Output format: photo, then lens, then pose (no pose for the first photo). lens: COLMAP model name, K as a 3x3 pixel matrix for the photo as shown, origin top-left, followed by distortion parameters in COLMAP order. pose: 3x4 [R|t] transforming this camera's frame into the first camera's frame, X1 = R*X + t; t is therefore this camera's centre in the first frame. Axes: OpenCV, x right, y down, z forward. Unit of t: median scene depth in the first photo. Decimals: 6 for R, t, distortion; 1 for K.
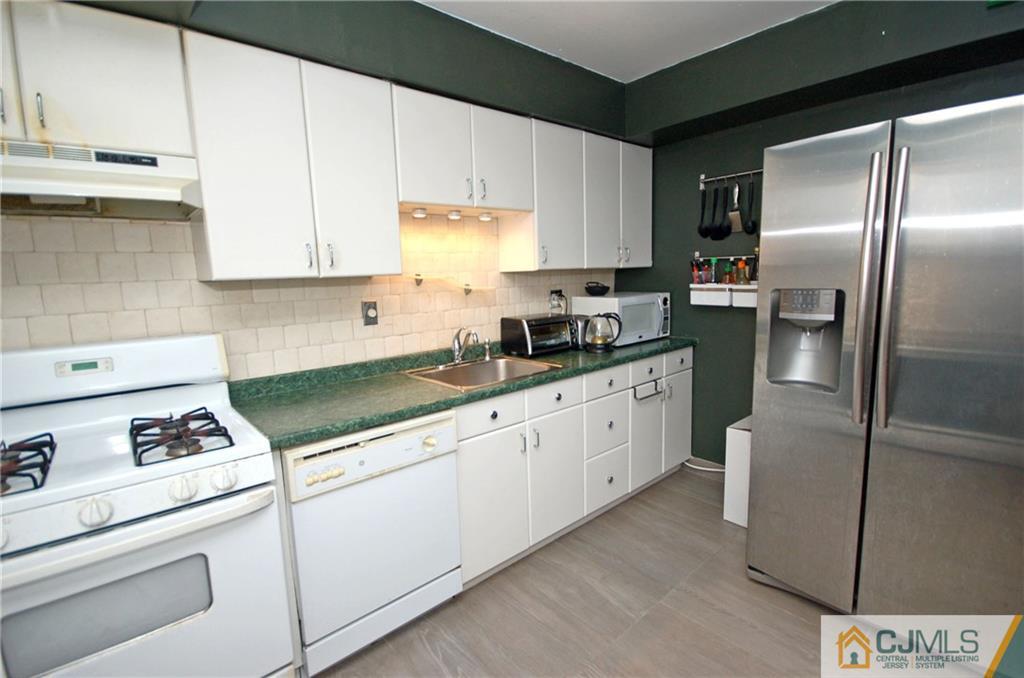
lens RADIAL K [[473.9, 0, 512.0], [0, 473.9, 339.0], [0, 0, 1]] dist [-0.001315, -0.000514]
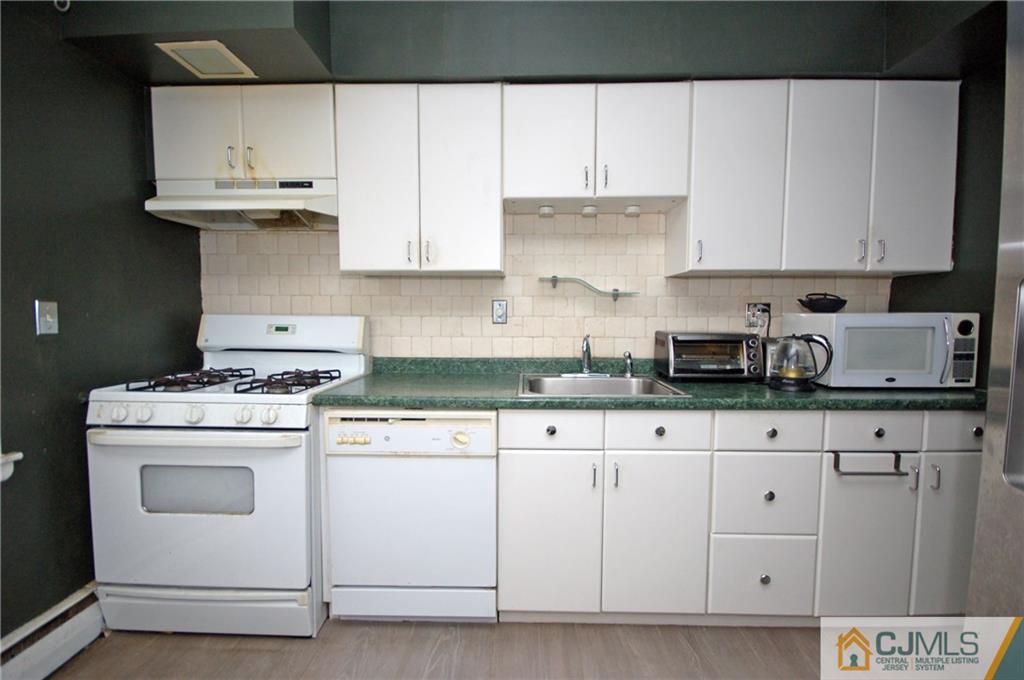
lens RADIAL K [[449.9, 0, 512.0], [0, 449.9, 340.0], [0, 0, 1]] dist [-0.004314, -0.000931]
pose [[0.736112, 0.079793, -0.672140, 0.392999], [-0.121330, 0.992498, -0.015054, 0.017356], [0.665896, 0.092632, 0.740271, 0.302004]]
